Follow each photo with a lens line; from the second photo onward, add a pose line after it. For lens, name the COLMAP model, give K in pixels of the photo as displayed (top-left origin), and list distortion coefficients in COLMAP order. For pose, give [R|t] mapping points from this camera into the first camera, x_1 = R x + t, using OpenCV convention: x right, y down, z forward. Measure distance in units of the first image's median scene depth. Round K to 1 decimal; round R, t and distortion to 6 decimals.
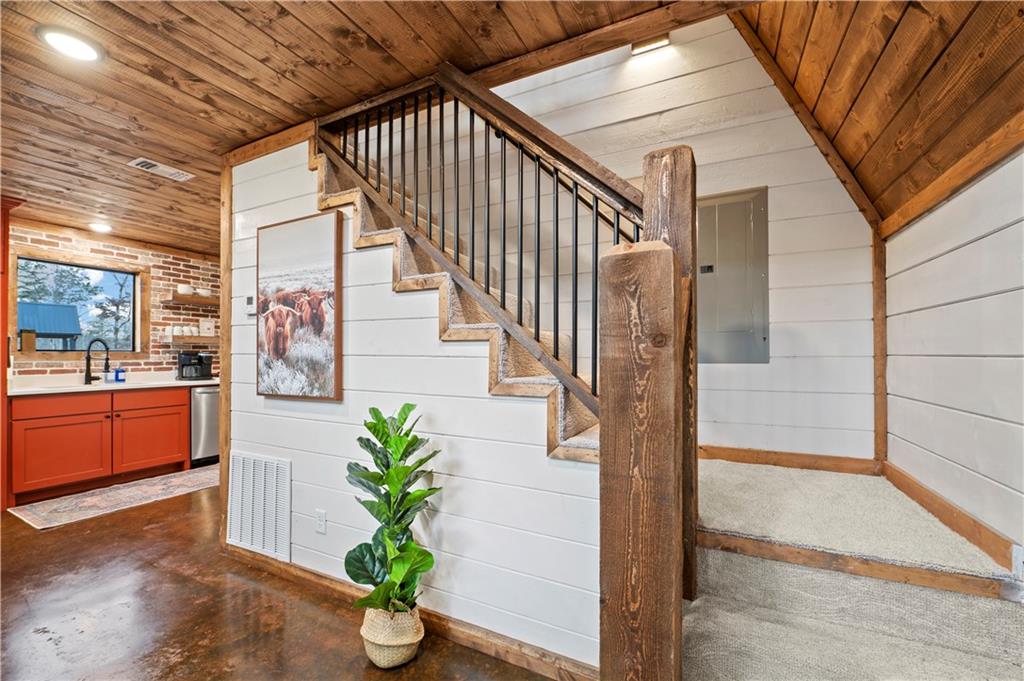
lens RADIAL K [[411.3, 0, 522.1], [0, 411.3, 353.8], [0, 0, 1]] dist [-0.009512, -0.000690]
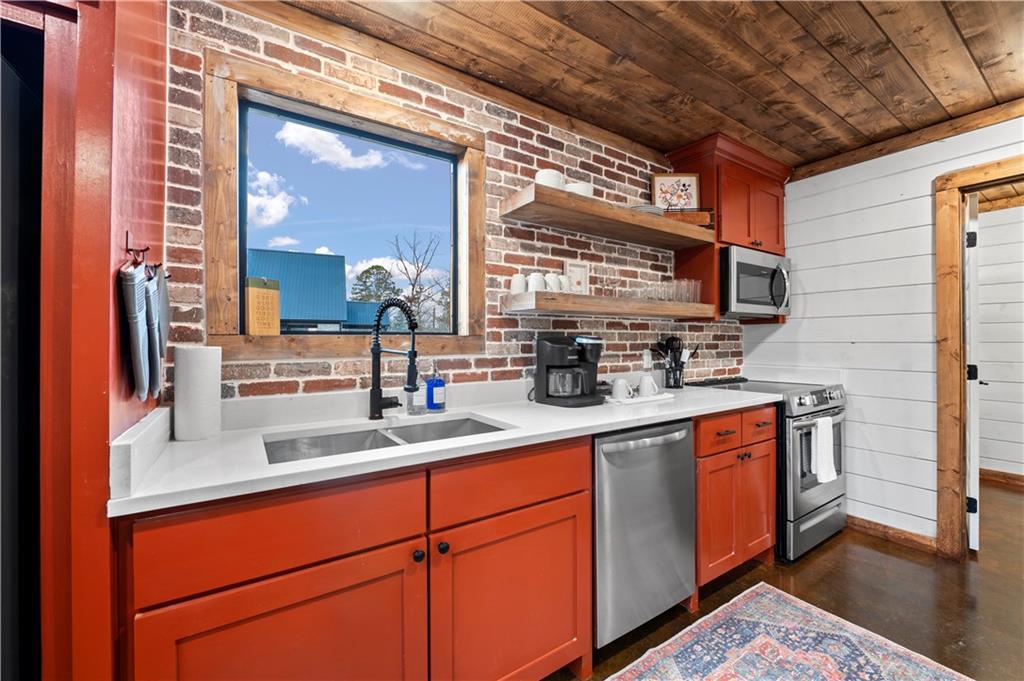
lens RADIAL K [[411.3, 0, 514.8], [0, 411.3, 340.5], [0, 0, 1]] dist [-0.009512, -0.000690]
pose [[0.860904, -0.003065, -0.508759, -0.748217], [0.004056, 0.999991, 0.000839, 0.000639], [0.508752, -0.002786, 0.860909, 0.724524]]
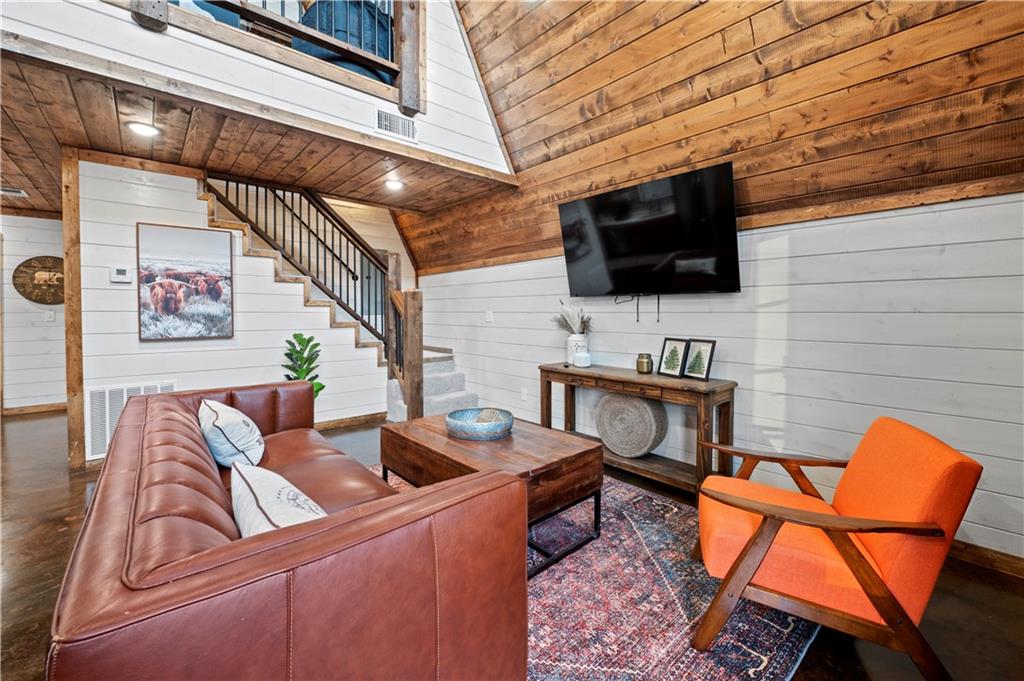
lens RADIAL K [[411.3, 0, 509.4], [0, 411.3, 322.2], [0, 0, 1]] dist [-0.009512, -0.000690]
pose [[0.382987, -0.026548, 0.923372, -0.831223], [0.000563, 0.999593, 0.028506, -0.001202], [-0.923754, -0.010398, 0.382846, -0.414363]]
